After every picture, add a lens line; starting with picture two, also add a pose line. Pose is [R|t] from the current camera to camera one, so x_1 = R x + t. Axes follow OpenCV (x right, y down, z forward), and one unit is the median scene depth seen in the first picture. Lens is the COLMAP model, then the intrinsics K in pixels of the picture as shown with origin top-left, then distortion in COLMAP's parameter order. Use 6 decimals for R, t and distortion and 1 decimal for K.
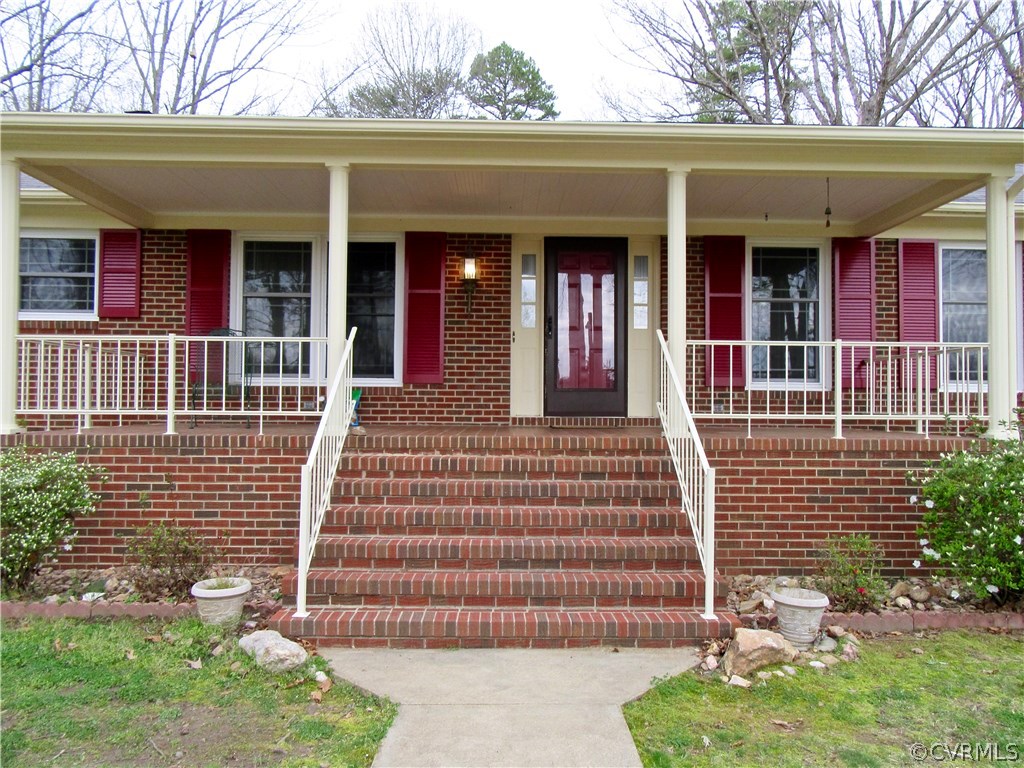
lens RADIAL K [[754.8, 0, 513.9], [0, 754.8, 382.7], [0, 0, 1]] dist [-0.014312, 0.008432]
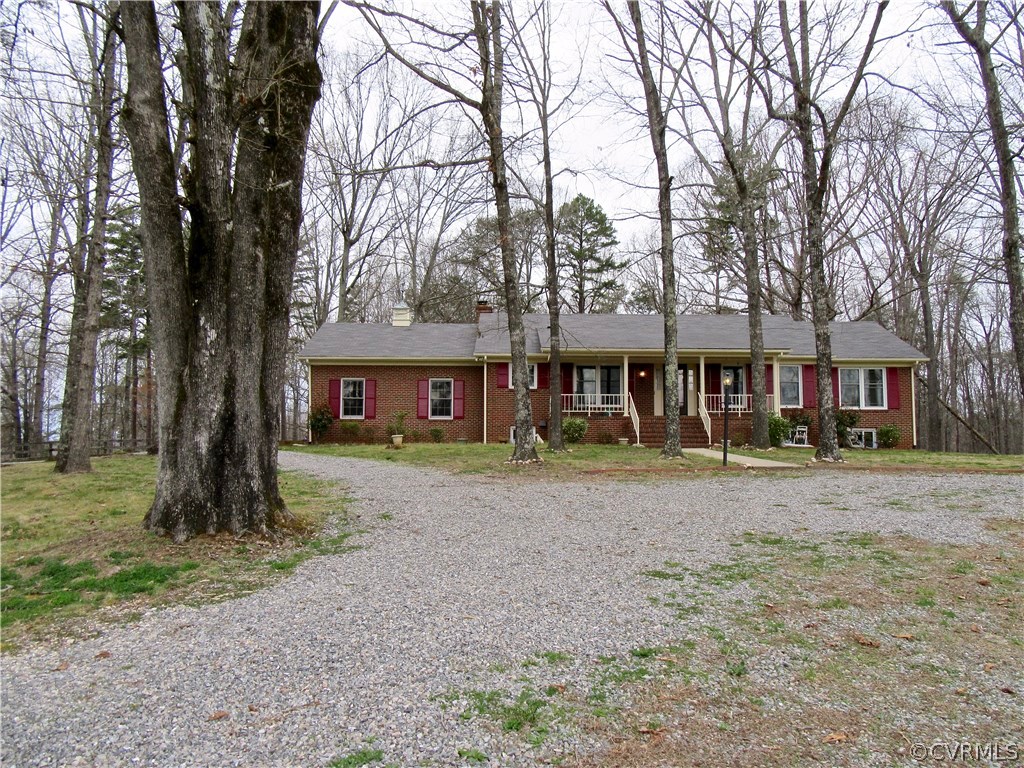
lens RADIAL K [[754.8, 0, 510.0], [0, 754.8, 384.6], [0, 0, 1]] dist [-0.014312, 0.008432]
pose [[0.999711, -0.007704, -0.022769, -0.595839], [0.006607, 0.998830, -0.047897, 0.064140], [0.023112, 0.047733, 0.998593, -2.522990]]
